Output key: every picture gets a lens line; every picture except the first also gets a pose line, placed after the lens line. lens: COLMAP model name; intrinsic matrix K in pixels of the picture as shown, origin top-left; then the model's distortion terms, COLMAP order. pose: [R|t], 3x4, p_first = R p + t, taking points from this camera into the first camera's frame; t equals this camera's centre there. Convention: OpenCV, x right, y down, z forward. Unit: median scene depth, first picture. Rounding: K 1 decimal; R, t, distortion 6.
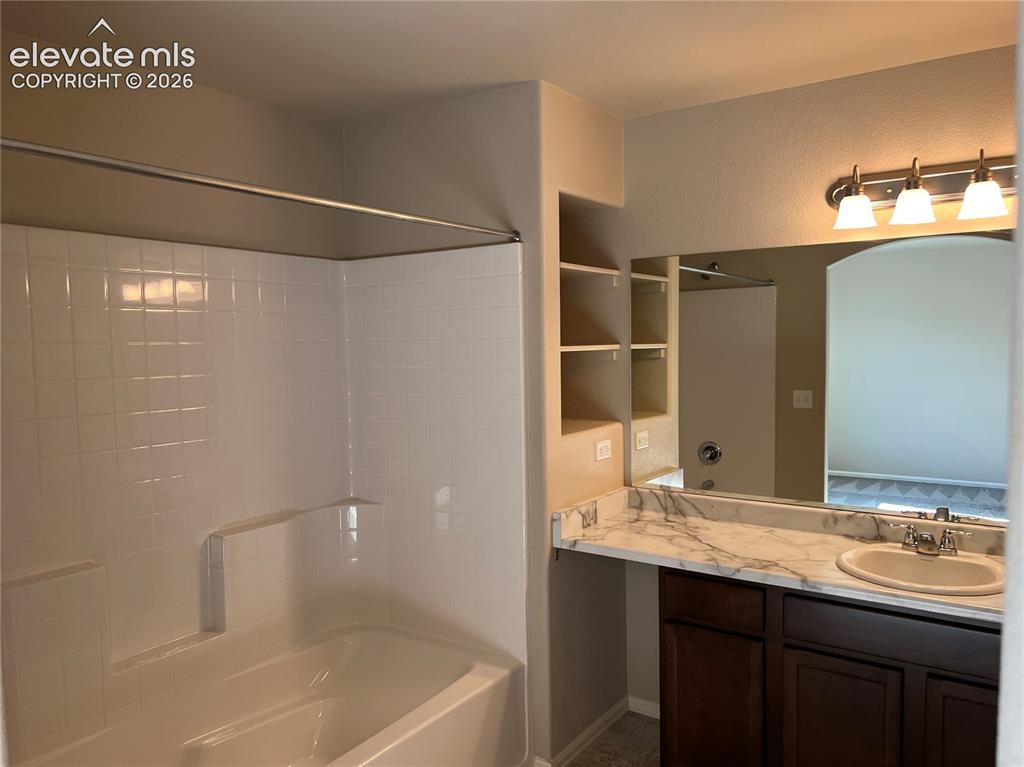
lens RADIAL K [[780.6, 0, 513.4], [0, 780.6, 382.6], [0, 0, 1]] dist [0.072185, -0.077797]
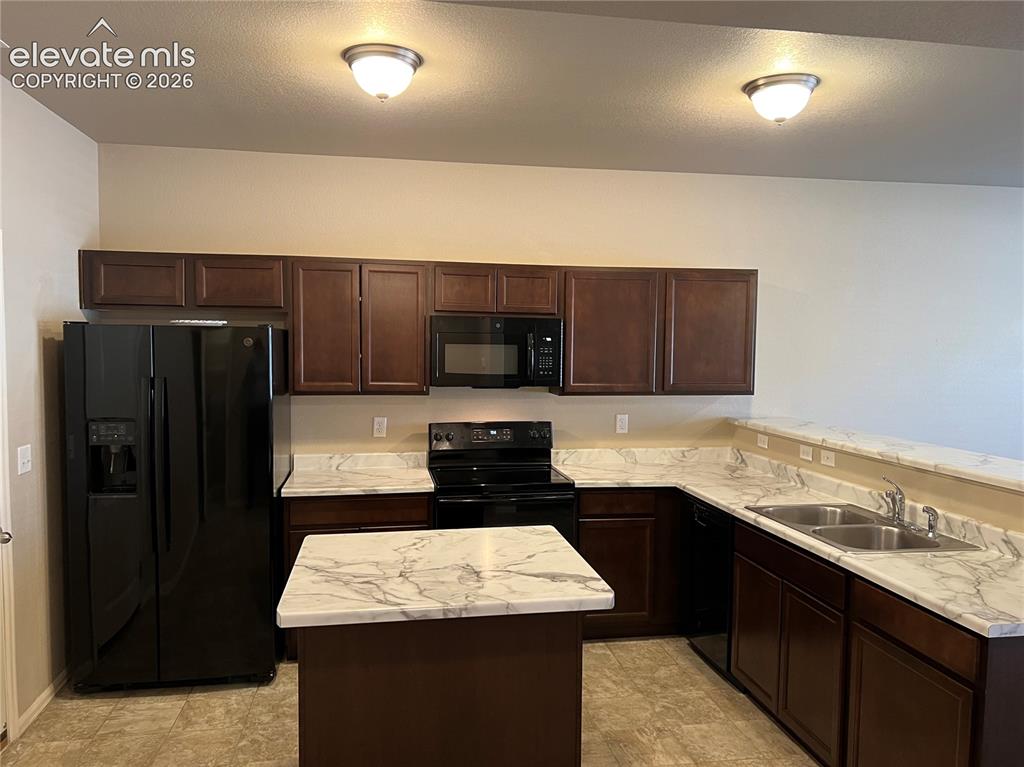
lens RADIAL K [[757.9, 0, 507.9], [0, 757.9, 385.9], [0, 0, 1]] dist [0.055081, -0.067463]
pose [[-0.724140, 0.043957, -0.688251, 0.661168], [-0.040736, 0.993498, 0.106313, -0.120975], [0.688449, 0.105022, -0.717641, 1.735661]]
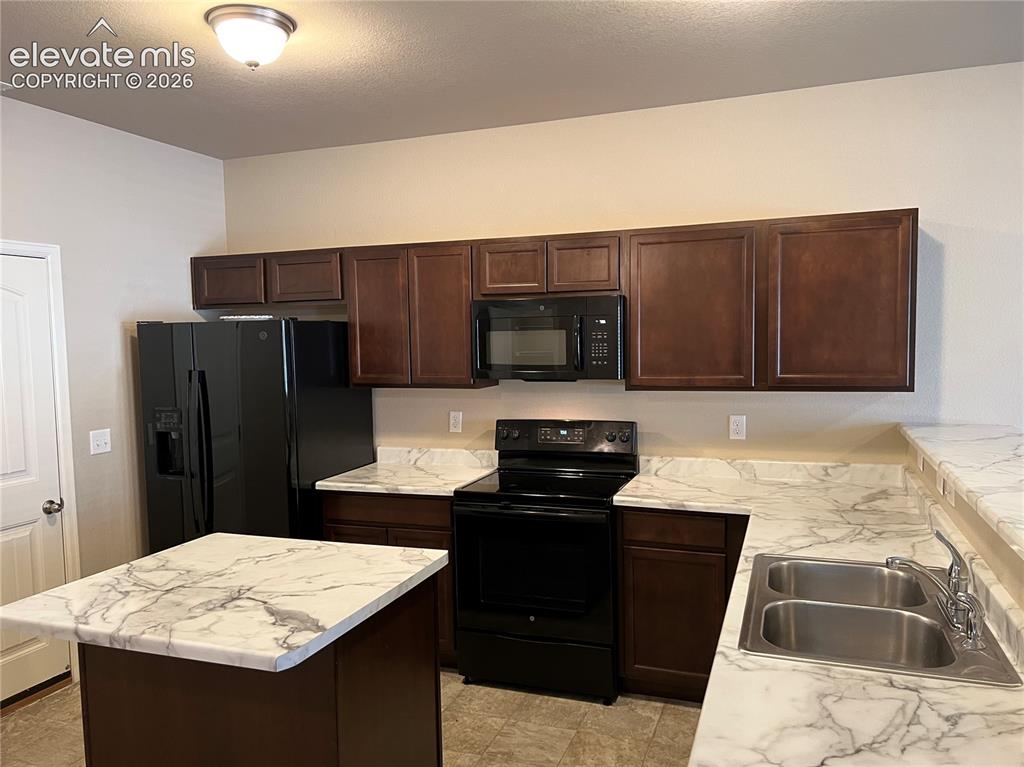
lens RADIAL K [[757.9, 0, 507.9], [0, 757.9, 385.9], [0, 0, 1]] dist [0.055081, -0.067463]
pose [[-0.972721, 0.048188, -0.226919, -0.001335], [0.019455, 0.991687, 0.127198, -0.112879], [0.231162, 0.119313, -0.965572, 1.871765]]
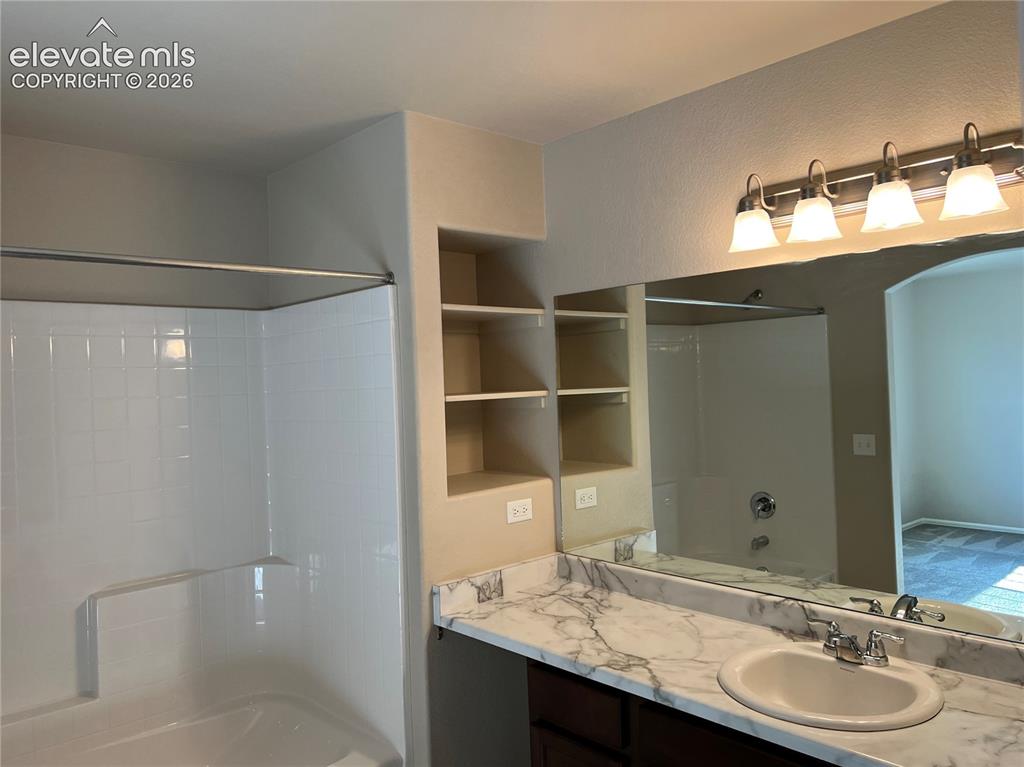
lens RADIAL K [[775.4, 0, 511.0], [0, 775.4, 369.2], [0, 0, 1]] dist [0.033129, -0.007949]
pose [[0.973329, -0.024499, -0.228101, 0.335940], [0.010433, 0.997980, -0.062667, -0.020768], [0.229175, 0.058616, 0.971619, 0.146022]]
